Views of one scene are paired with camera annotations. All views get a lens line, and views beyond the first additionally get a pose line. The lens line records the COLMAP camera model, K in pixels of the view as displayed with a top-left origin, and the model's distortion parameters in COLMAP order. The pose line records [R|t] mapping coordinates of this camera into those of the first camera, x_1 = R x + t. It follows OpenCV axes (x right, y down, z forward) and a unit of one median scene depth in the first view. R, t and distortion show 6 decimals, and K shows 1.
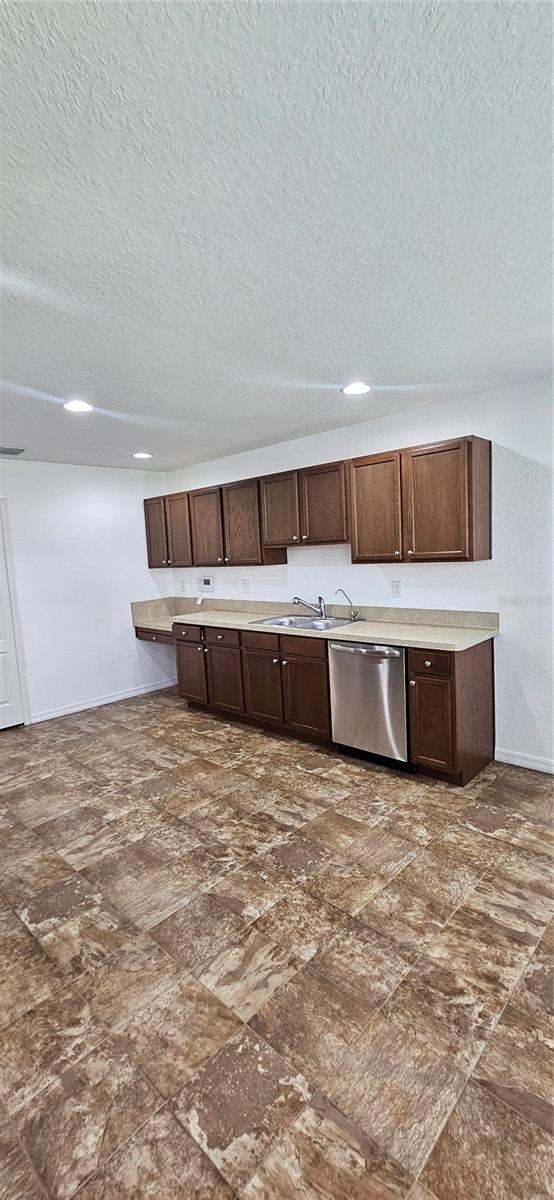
lens RADIAL K [[502.1, 0, 277.0], [0, 502.1, 600.0], [0, 0, 1]] dist [-0.002426, 0.003926]
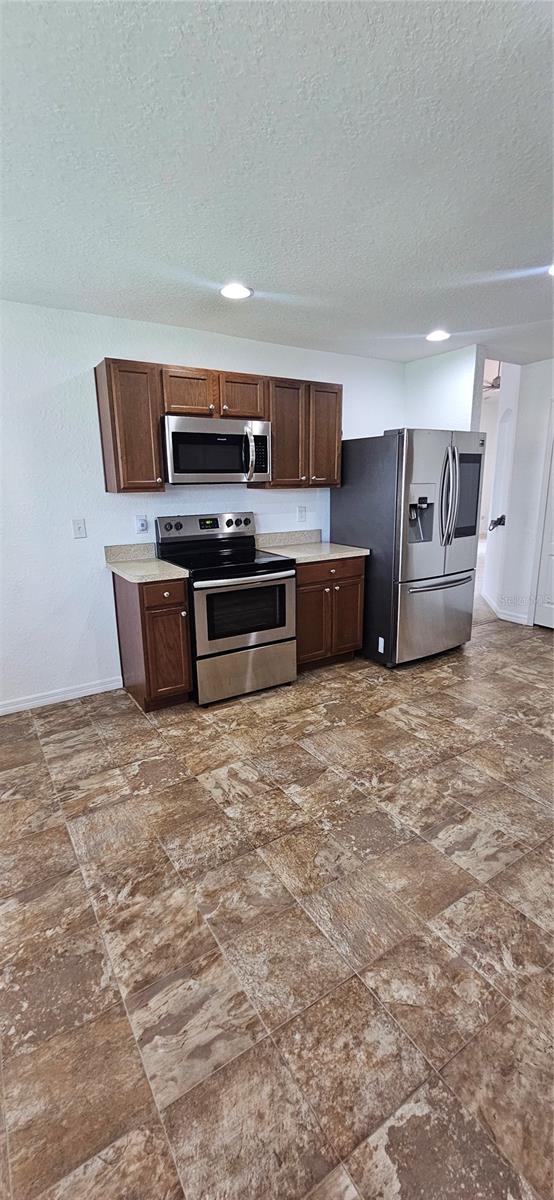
lens RADIAL K [[496.1, 0, 284.3], [0, 496.1, 598.7], [0, 0, 1]] dist [0.001596, 0.000179]
pose [[-0.237687, 0.278577, -0.930538, 0.670308], [-0.071751, 0.950339, 0.302832, -0.093326], [0.968688, 0.138747, -0.205895, 0.884946]]
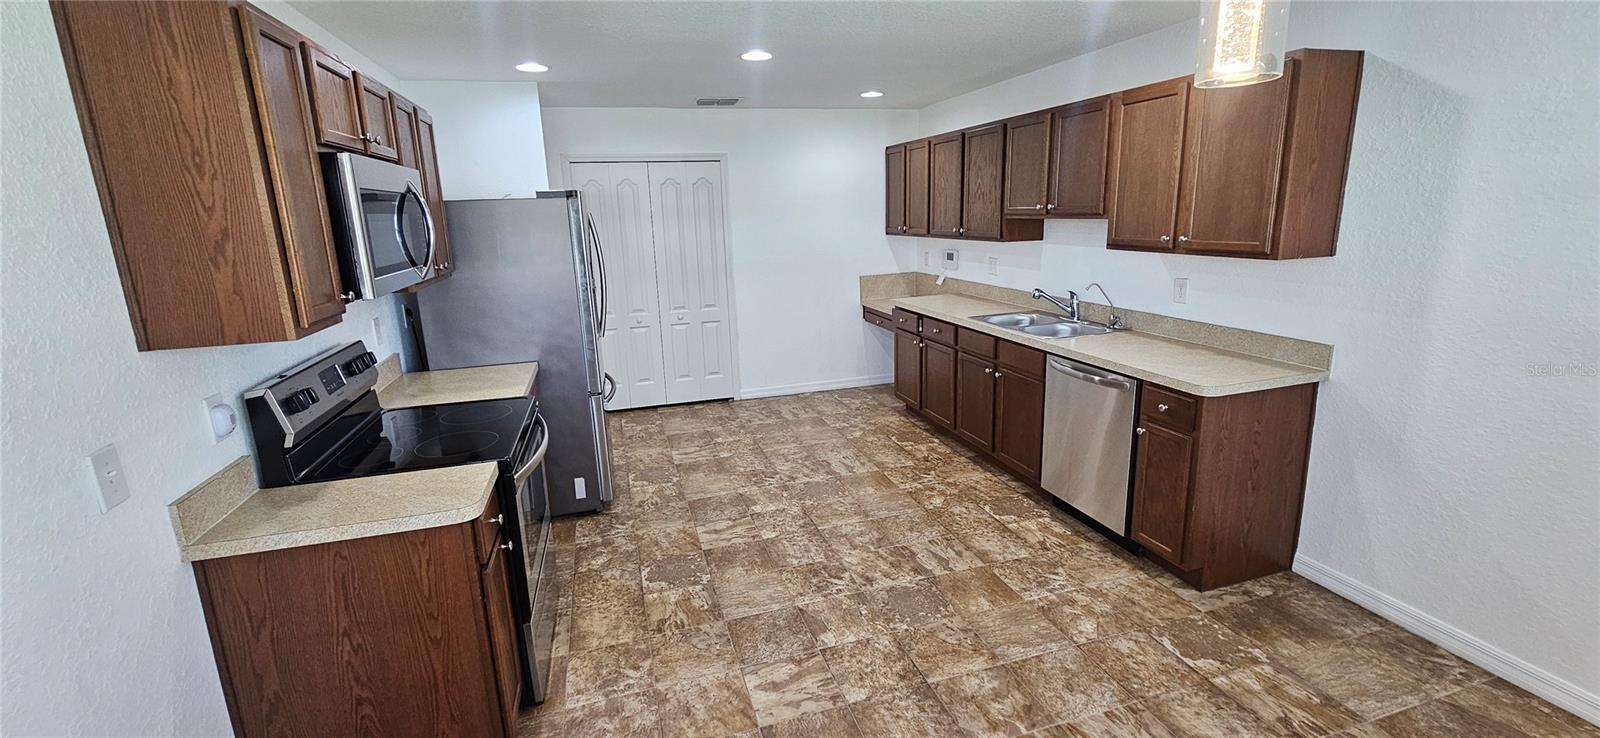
lens RADIAL K [[661.4, 0, 800.5], [0, 661.4, 348.2], [0, 0, 1]] dist [0.001596, 0.000179]
pose [[0.869175, 0.123153, -0.478924, 0.322156], [-0.060189, 0.987639, 0.144732, -0.058589], [0.490828, -0.096972, 0.865843, -0.016716]]
